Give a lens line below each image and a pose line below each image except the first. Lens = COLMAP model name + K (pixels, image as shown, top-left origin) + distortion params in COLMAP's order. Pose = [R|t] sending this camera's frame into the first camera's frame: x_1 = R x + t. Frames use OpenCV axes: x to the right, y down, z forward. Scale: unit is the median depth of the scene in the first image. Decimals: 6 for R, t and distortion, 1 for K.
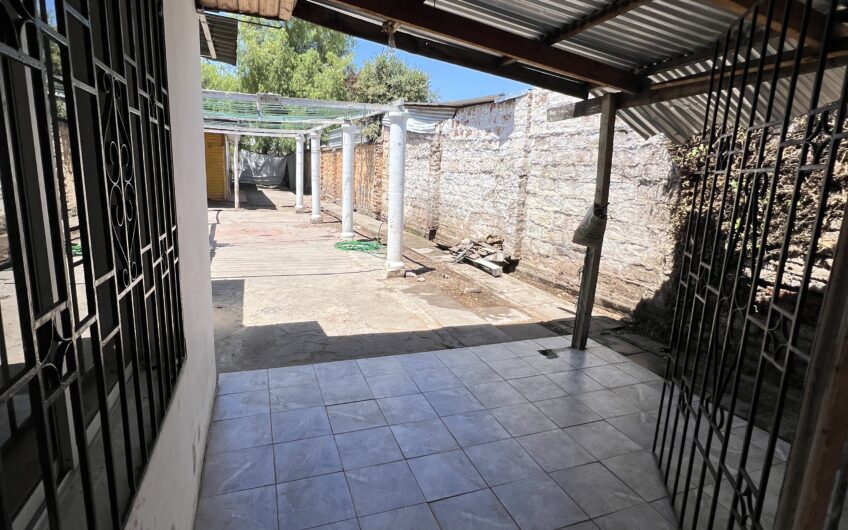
lens RADIAL K [[445.1, 0, 424.0], [0, 445.1, 265.0], [0, 0, 1]] dist [-0.004248, -0.001127]
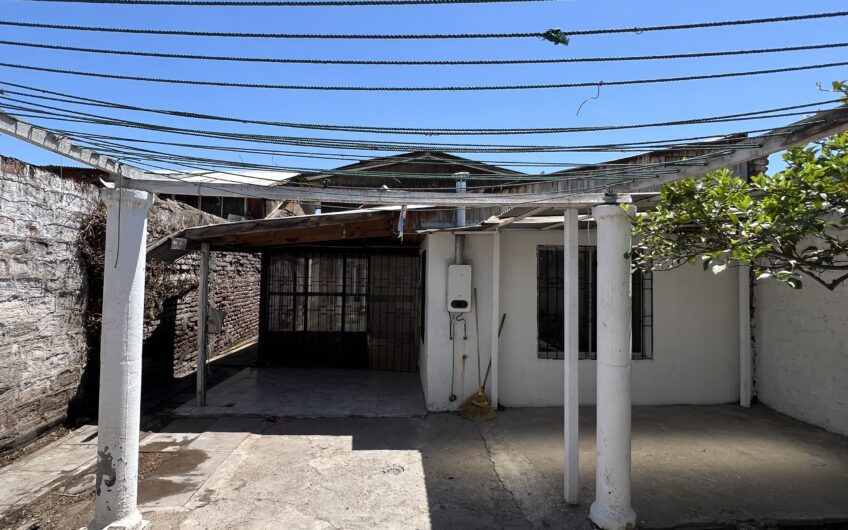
lens RADIAL K [[445.1, 0, 424.0], [0, 445.1, 265.0], [0, 0, 1]] dist [-0.004248, -0.001127]
pose [[-0.952639, -0.051183, 0.299766, -0.617549], [0.003306, 0.983933, 0.178506, -0.426980], [-0.304086, 0.171043, -0.937164, 1.662962]]
